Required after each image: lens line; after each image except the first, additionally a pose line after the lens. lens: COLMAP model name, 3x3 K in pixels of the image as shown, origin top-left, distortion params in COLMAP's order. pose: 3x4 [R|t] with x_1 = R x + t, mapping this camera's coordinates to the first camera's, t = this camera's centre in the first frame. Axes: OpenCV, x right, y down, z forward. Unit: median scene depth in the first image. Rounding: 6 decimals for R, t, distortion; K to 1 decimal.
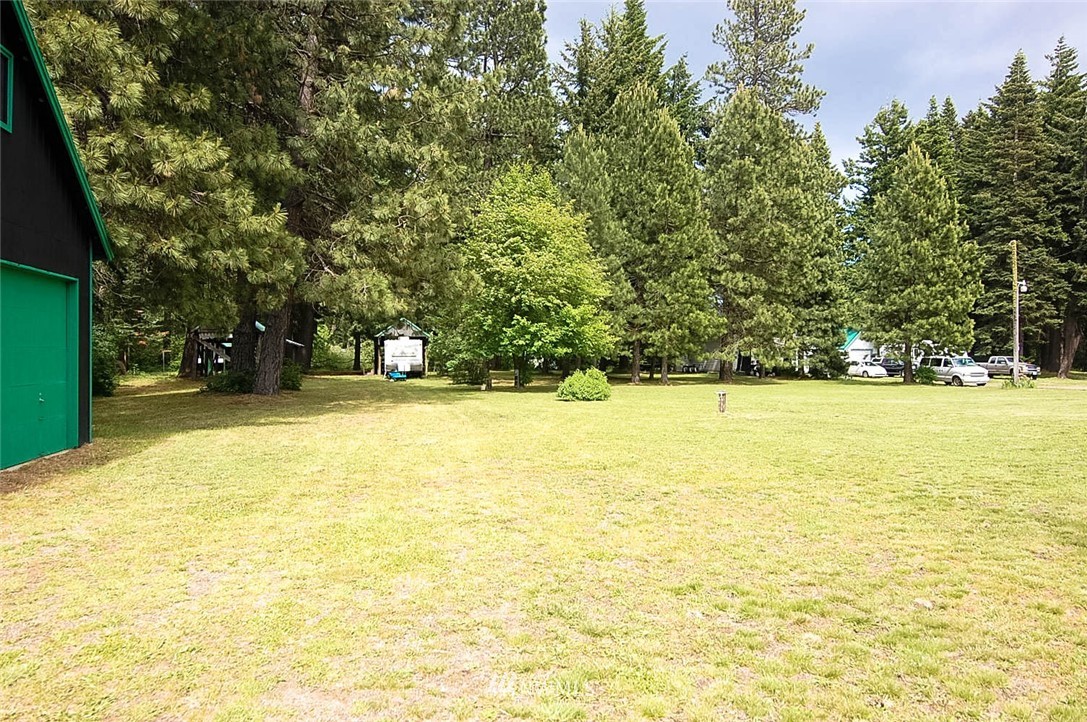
lens RADIAL K [[767.3, 0, 543.5], [0, 767.3, 361.0], [0, 0, 1]] dist [-0.032582, 0.002090]
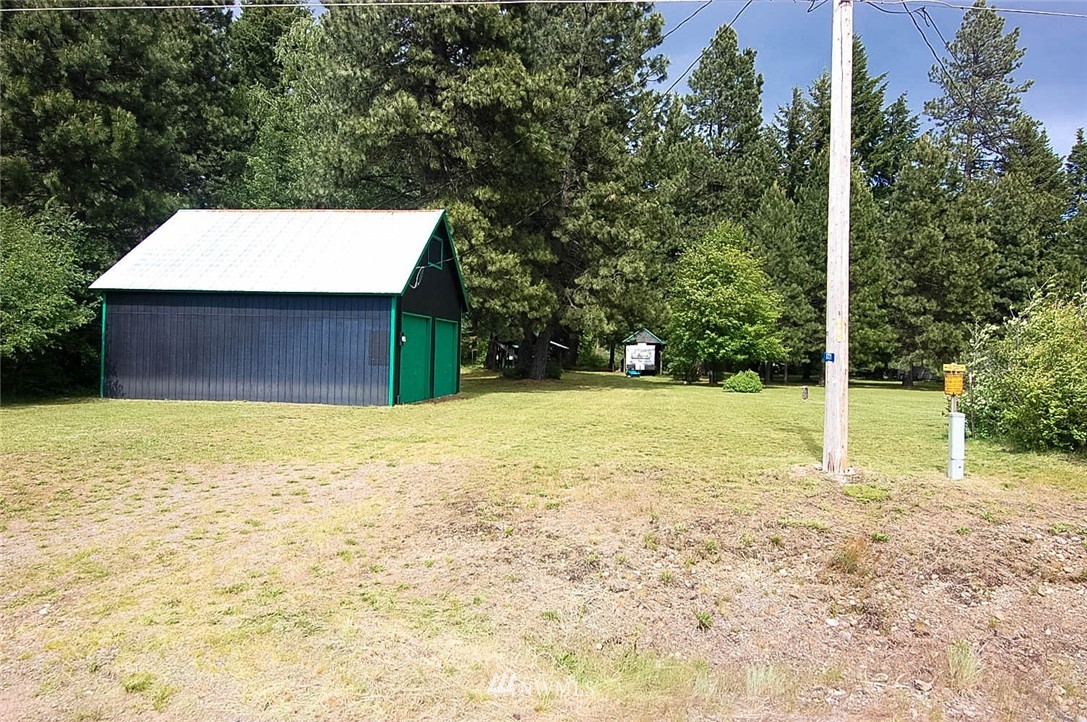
lens RADIAL K [[767.3, 0, 543.5], [0, 767.3, 361.0], [0, 0, 1]] dist [-0.032582, 0.002090]
pose [[0.939091, 0.028963, -0.342445, 0.164021], [-0.029966, 0.999548, 0.002361, 0.000861], [0.342359, 0.008045, 0.939535, -0.416189]]
